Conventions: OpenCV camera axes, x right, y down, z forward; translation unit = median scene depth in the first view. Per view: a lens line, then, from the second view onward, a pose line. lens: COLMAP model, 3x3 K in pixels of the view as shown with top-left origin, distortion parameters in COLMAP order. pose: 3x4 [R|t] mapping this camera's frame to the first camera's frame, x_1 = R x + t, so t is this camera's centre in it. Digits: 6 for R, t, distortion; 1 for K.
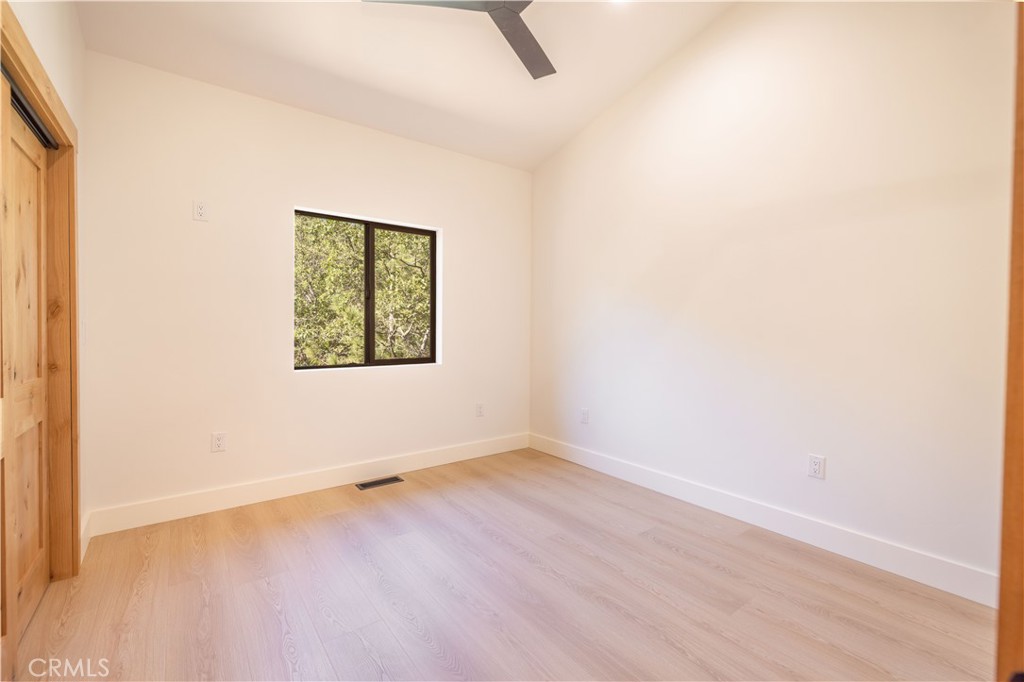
lens RADIAL K [[436.1, 0, 505.9], [0, 436.1, 332.4], [0, 0, 1]] dist [-0.002796, -0.001209]
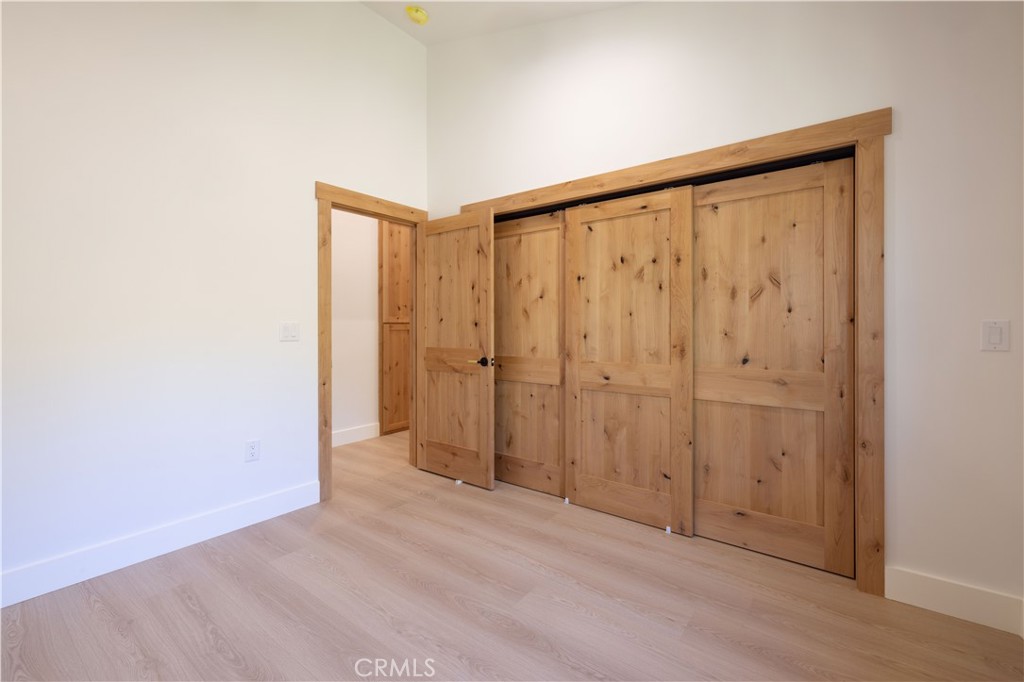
lens RADIAL K [[436.1, 0, 503.0], [0, 436.1, 327.5], [0, 0, 1]] dist [-0.002796, -0.001209]
pose [[-0.962586, -0.008268, -0.270849, 0.012892], [-0.011268, 0.999891, 0.009523, -0.008725], [0.270741, 0.012219, -0.962575, 1.195682]]
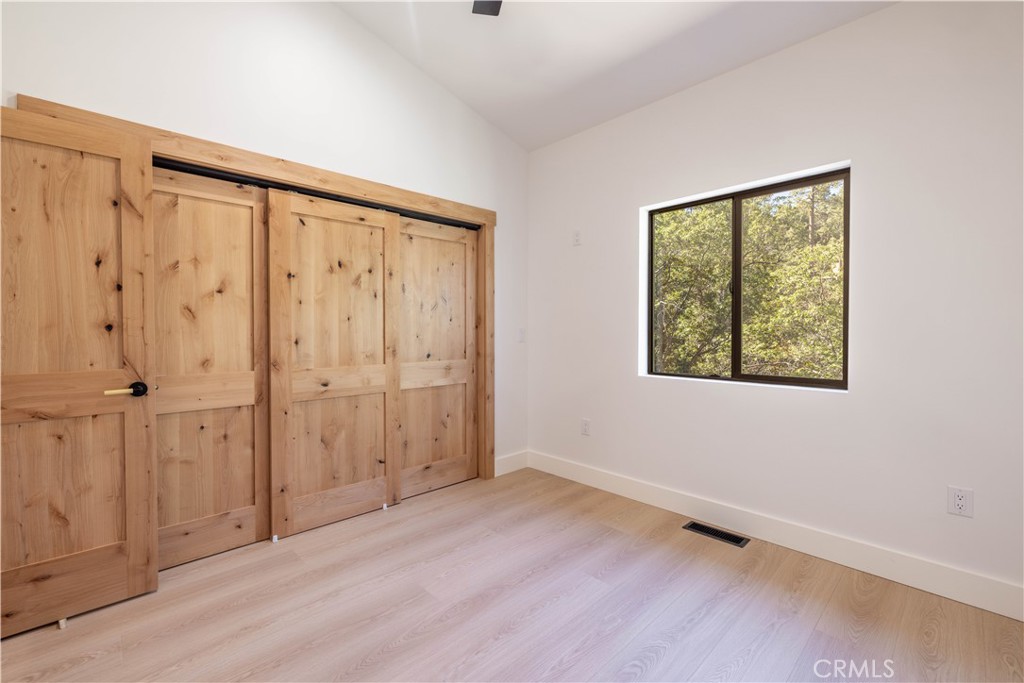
lens RADIAL K [[436.1, 0, 514.0], [0, 436.1, 337.1], [0, 0, 1]] dist [-0.002796, -0.001209]
pose [[0.126076, 0.009341, -0.991977, 0.482206], [-0.010029, 0.999917, 0.008141, -0.002970], [0.991970, 0.008922, 0.126159, 0.626235]]
